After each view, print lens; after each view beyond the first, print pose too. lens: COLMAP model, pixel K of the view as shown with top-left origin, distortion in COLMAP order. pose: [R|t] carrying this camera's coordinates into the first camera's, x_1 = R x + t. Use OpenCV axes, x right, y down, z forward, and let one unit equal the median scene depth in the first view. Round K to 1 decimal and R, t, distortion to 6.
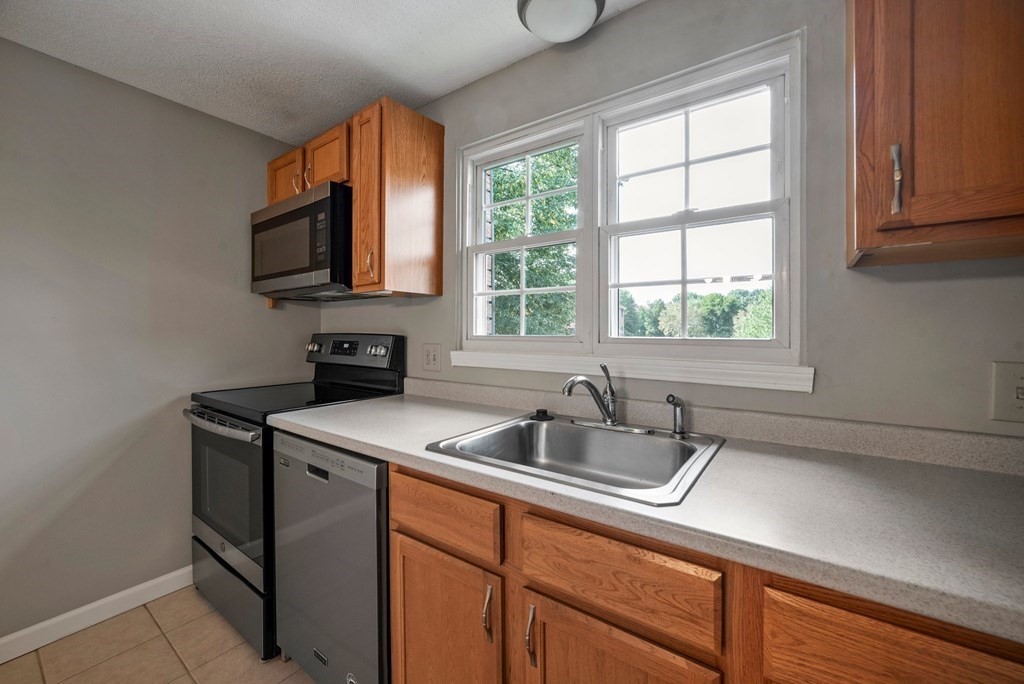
lens RADIAL K [[408.8, 0, 514.1], [0, 408.8, 333.5], [0, 0, 1]] dist [-0.010158, 0.000392]
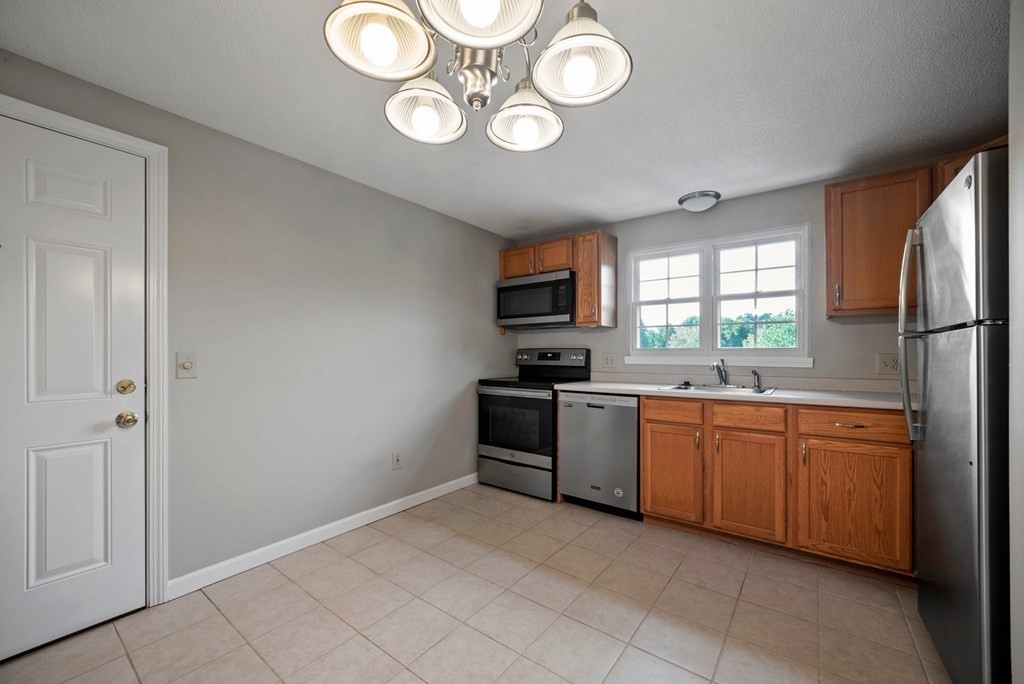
lens RADIAL K [[401.1, 0, 514.9], [0, 401.1, 354.3], [0, 0, 1]] dist [-0.009646, 0.000264]
pose [[0.999702, 0.000158, -0.024430, -0.763075], [-0.000335, 0.999974, -0.007234, 0.057700], [0.024428, 0.007240, 0.999675, -1.099652]]
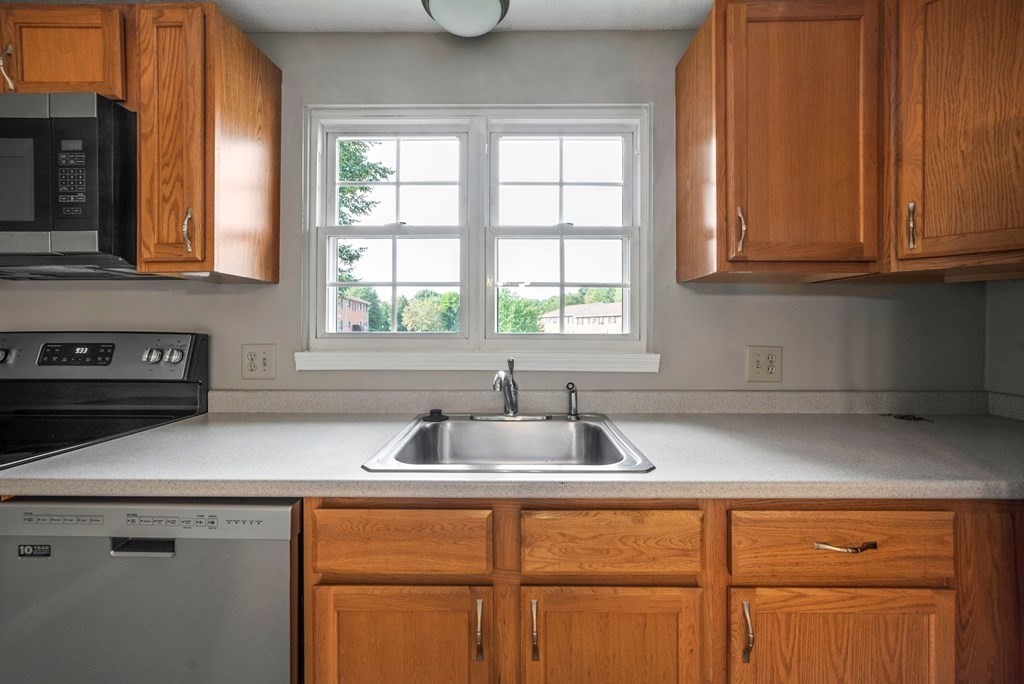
lens RADIAL K [[409.6, 0, 514.6], [0, 409.6, 326.3], [0, 0, 1]] dist [-0.009332, 0.005825]
pose [[0.819711, 0.000117, 0.572777, -0.320316], [0.003780, 0.999977, -0.005614, -0.002822], [-0.572765, 0.006767, 0.819692, 0.107864]]
